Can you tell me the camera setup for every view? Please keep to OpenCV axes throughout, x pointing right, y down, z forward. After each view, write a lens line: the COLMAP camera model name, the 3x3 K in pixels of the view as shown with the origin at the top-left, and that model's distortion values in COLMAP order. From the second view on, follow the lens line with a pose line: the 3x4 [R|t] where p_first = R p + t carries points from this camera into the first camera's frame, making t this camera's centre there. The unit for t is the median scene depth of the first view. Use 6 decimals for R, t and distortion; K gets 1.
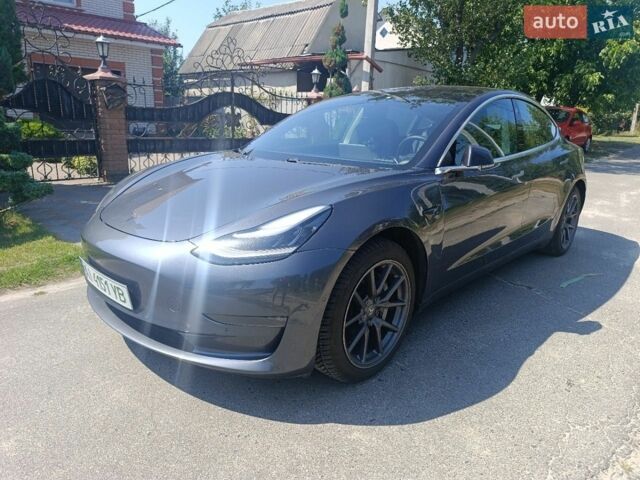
lens RADIAL K [[445.3, 0, 317.2], [0, 445.3, 238.6], [0, 0, 1]] dist [0.003644, -0.004541]
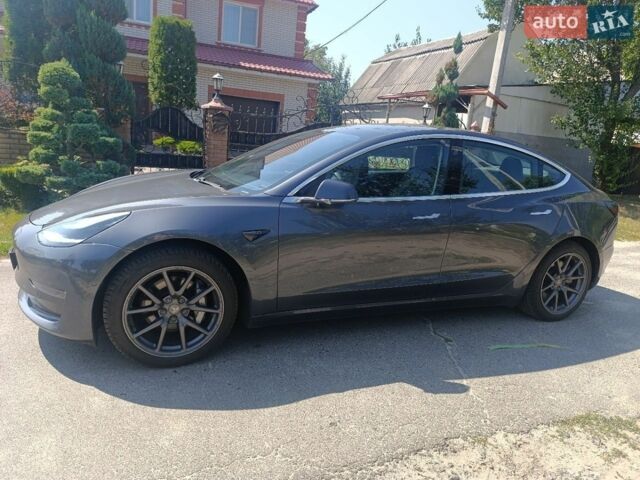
lens RADIAL K [[445.3, 0, 317.2], [0, 445.3, 238.6], [0, 0, 1]] dist [0.003644, -0.004541]
pose [[0.918381, 0.134280, -0.372218, 0.164032], [-0.158001, 0.986860, -0.033823, -0.007376], [0.362785, 0.089873, 0.927529, 0.008074]]
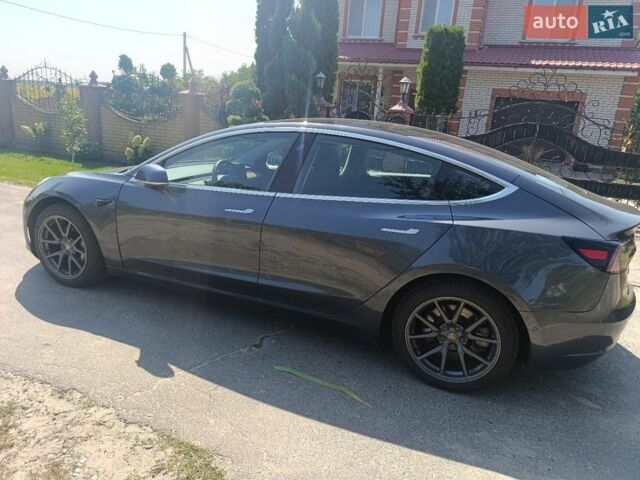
lens RADIAL K [[445.3, 0, 317.2], [0, 445.3, 238.6], [0, 0, 1]] dist [0.003644, -0.004541]
pose [[0.381293, 0.247545, -0.890695, 0.376150], [-0.303234, 0.943665, 0.132457, -0.072089], [0.873307, 0.219584, 0.434877, 0.206274]]
